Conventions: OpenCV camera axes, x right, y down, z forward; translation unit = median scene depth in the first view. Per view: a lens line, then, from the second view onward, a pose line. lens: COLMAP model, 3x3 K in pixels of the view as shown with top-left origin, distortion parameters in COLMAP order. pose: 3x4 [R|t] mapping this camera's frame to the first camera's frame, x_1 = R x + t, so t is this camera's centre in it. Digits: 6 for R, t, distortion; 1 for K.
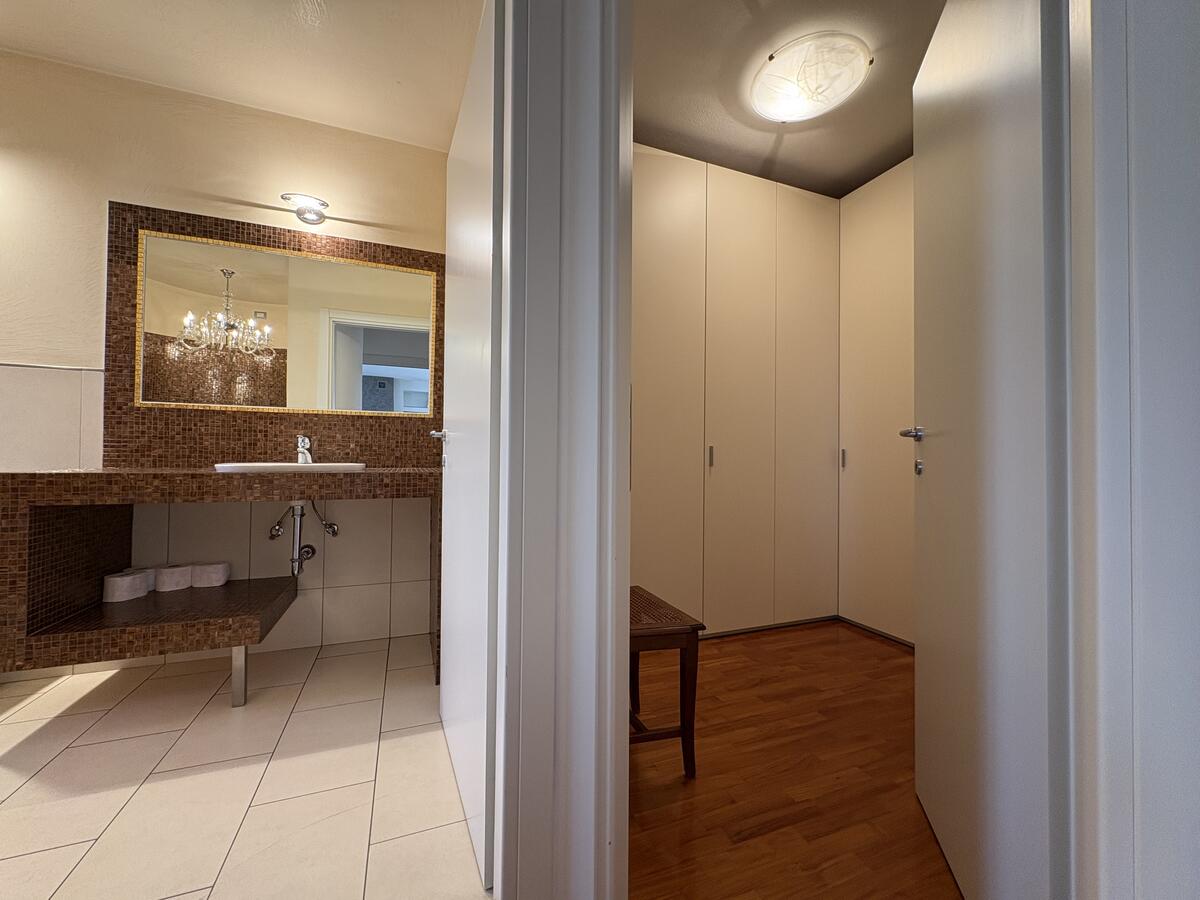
lens RADIAL K [[477.9, 0, 600.5], [0, 477.9, 450.7], [0, 0, 1]] dist [-0.001398, 0.000464]
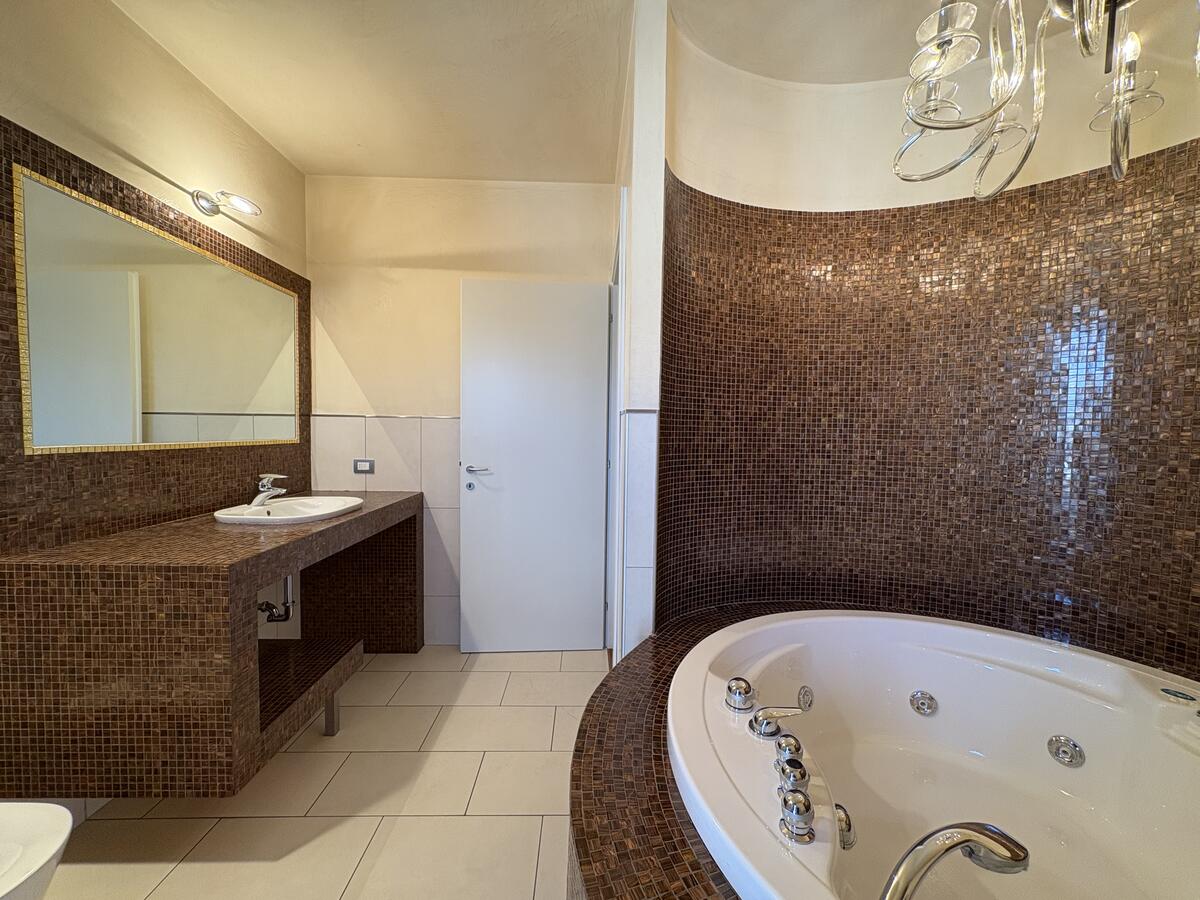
lens RADIAL K [[477.9, 0, 600.8], [0, 477.9, 450.0], [0, 0, 1]] dist [-0.001398, 0.000464]
pose [[0.347221, -0.043605, 0.936769, -1.145143], [-0.026378, 0.998069, 0.056235, -0.136052], [-0.937412, -0.044236, 0.345401, 0.067777]]
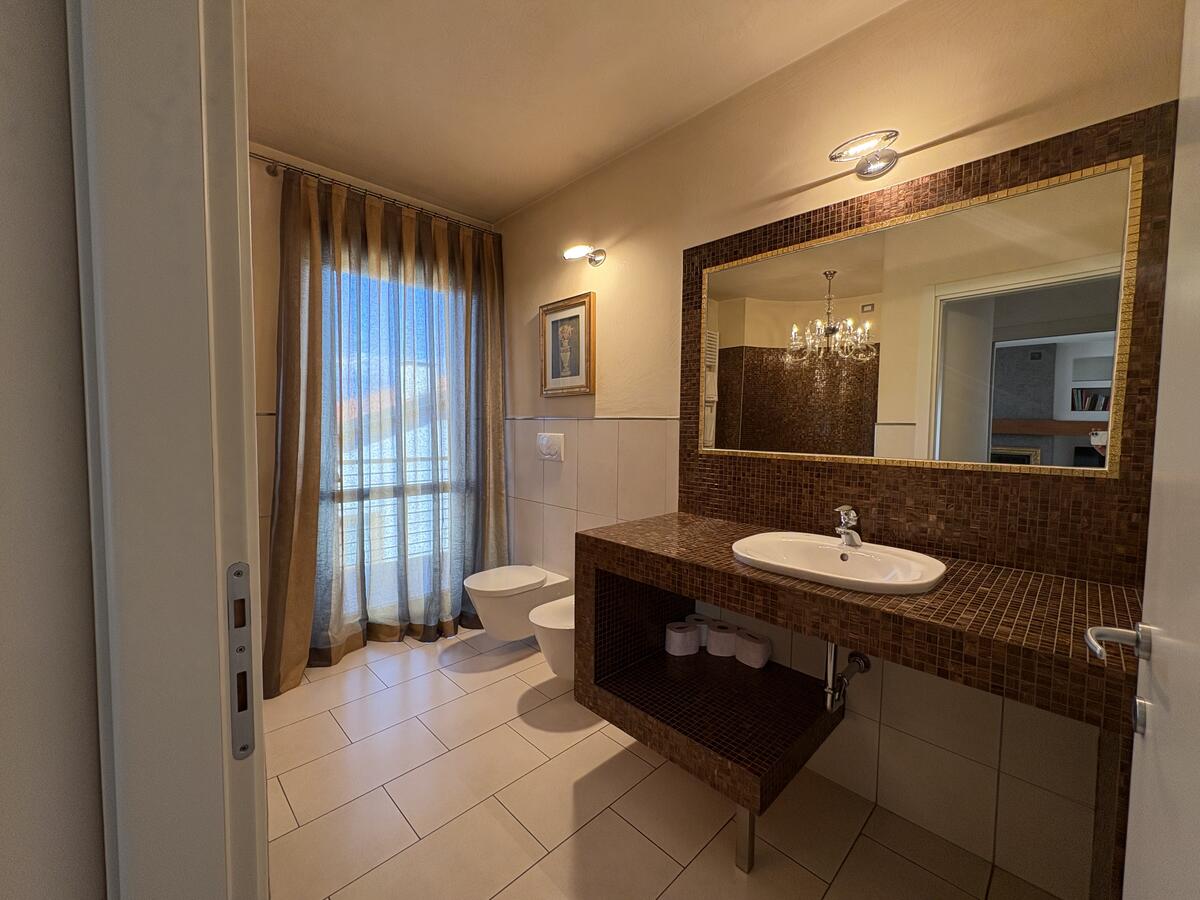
lens RADIAL K [[477.9, 0, 600.0], [0, 477.9, 451.2], [0, 0, 1]] dist [-0.001398, 0.000464]
pose [[0.386323, 0.044073, -0.921310, -0.126437], [0.004625, 0.998753, 0.049717, -0.129802], [0.922352, -0.023468, 0.385638, 0.379594]]
